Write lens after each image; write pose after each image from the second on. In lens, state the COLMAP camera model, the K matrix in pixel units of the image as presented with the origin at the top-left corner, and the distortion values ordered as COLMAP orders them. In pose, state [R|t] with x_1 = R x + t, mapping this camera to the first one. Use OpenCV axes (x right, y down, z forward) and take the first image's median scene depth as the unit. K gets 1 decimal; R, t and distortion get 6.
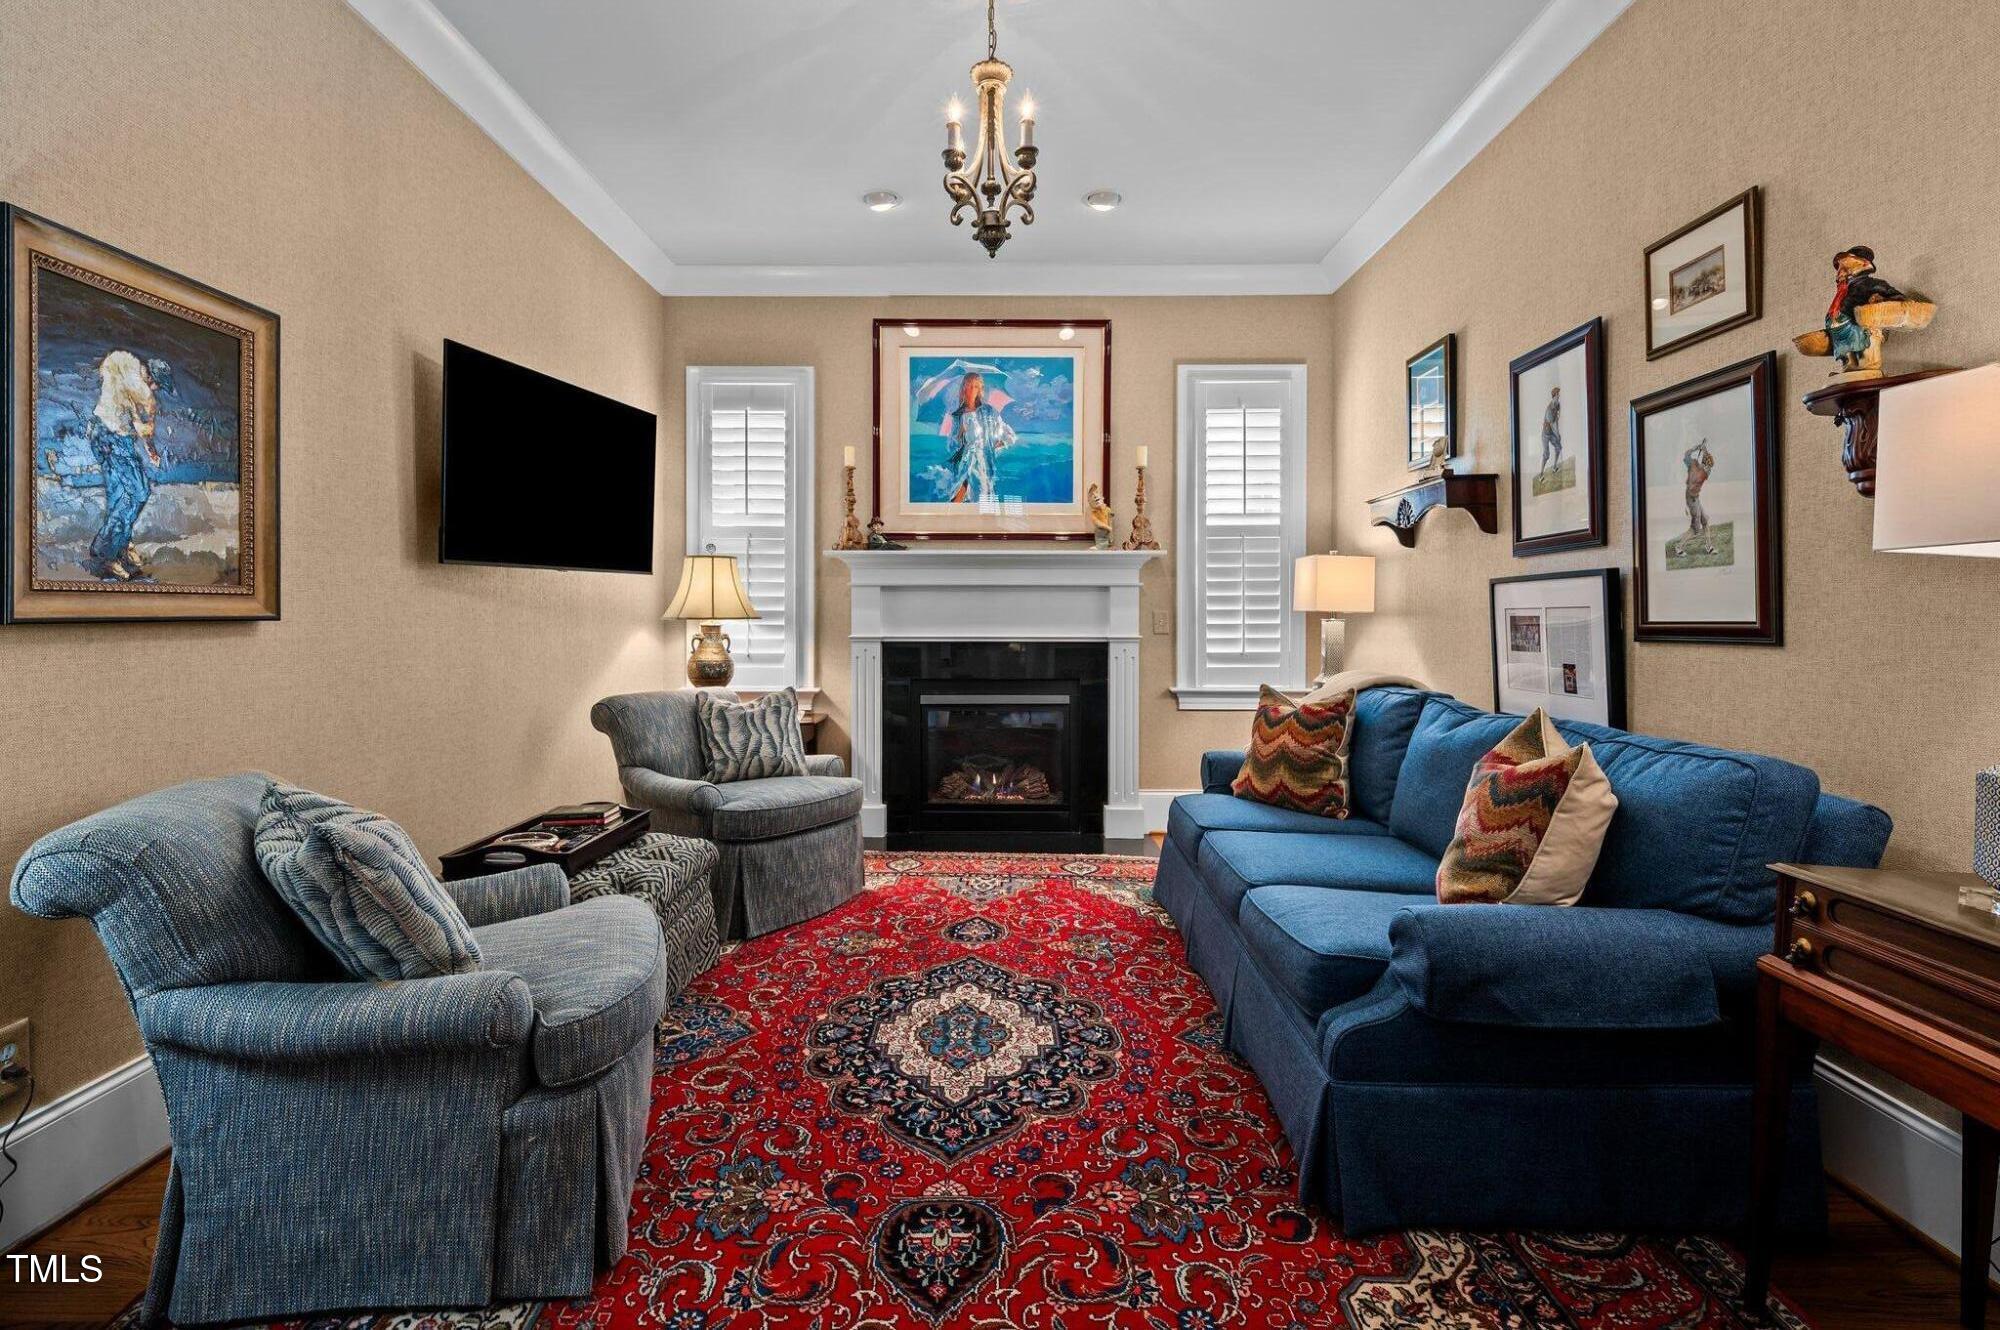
lens RADIAL K [[964.2, 0, 980.2], [0, 964.2, 616.1], [0, 0, 1]] dist [0.006505, 0.000499]
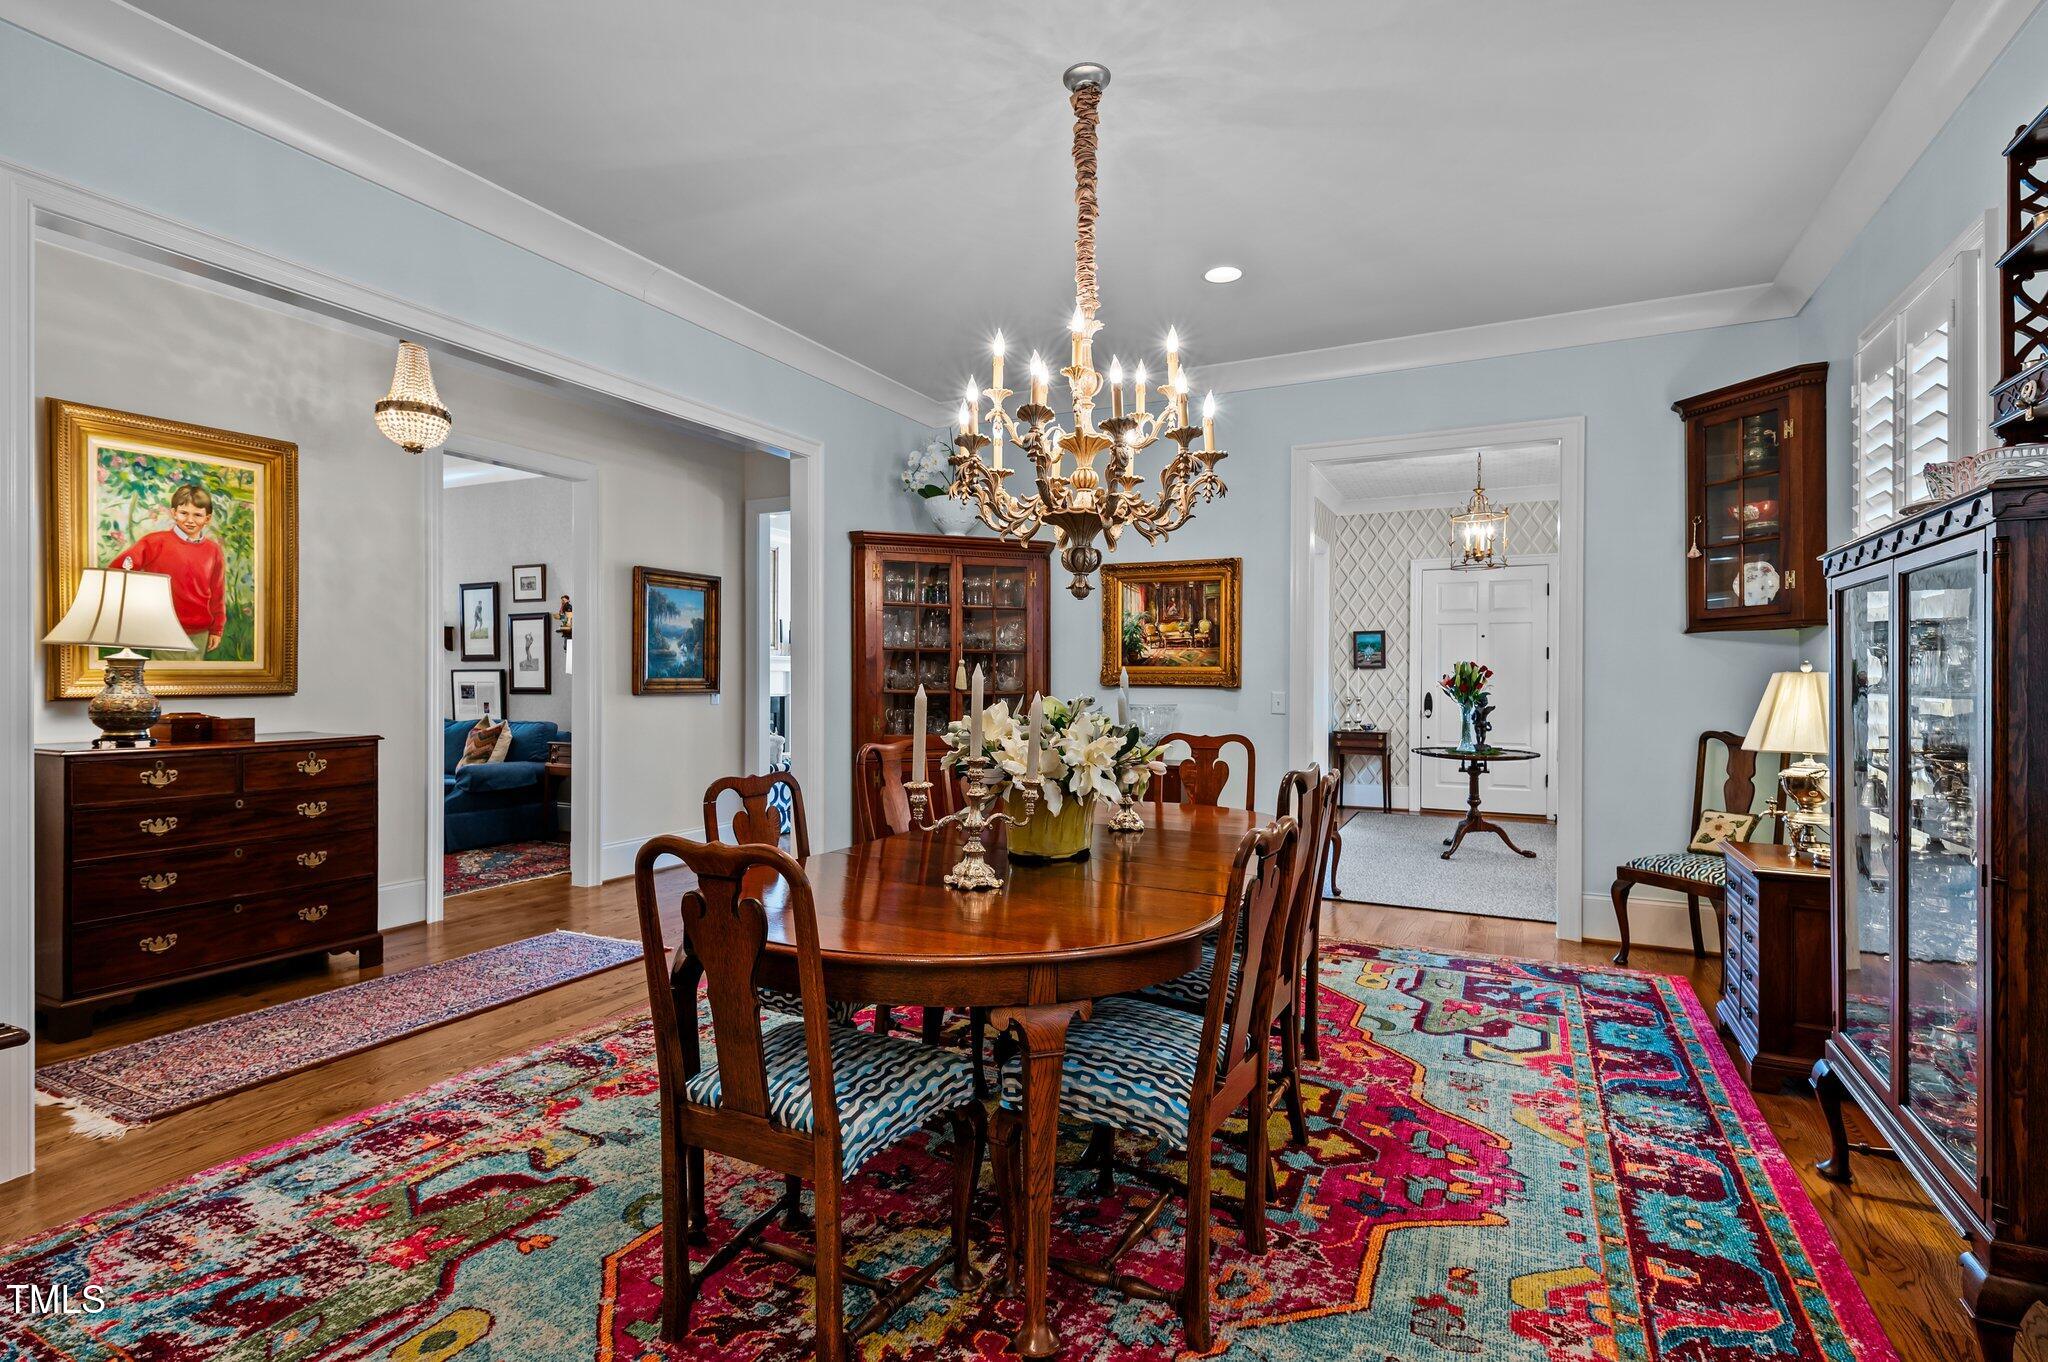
lens RADIAL K [[987.4, 0, 1022.5], [0, 987.4, 681.7], [0, 0, 1]] dist [0.006505, 0.000499]
pose [[0.423474, -0.002366, 0.905905, -1.608669], [-0.005319, 0.999973, 0.005098, -0.038952], [-0.905893, -0.006977, 0.423450, -1.962950]]
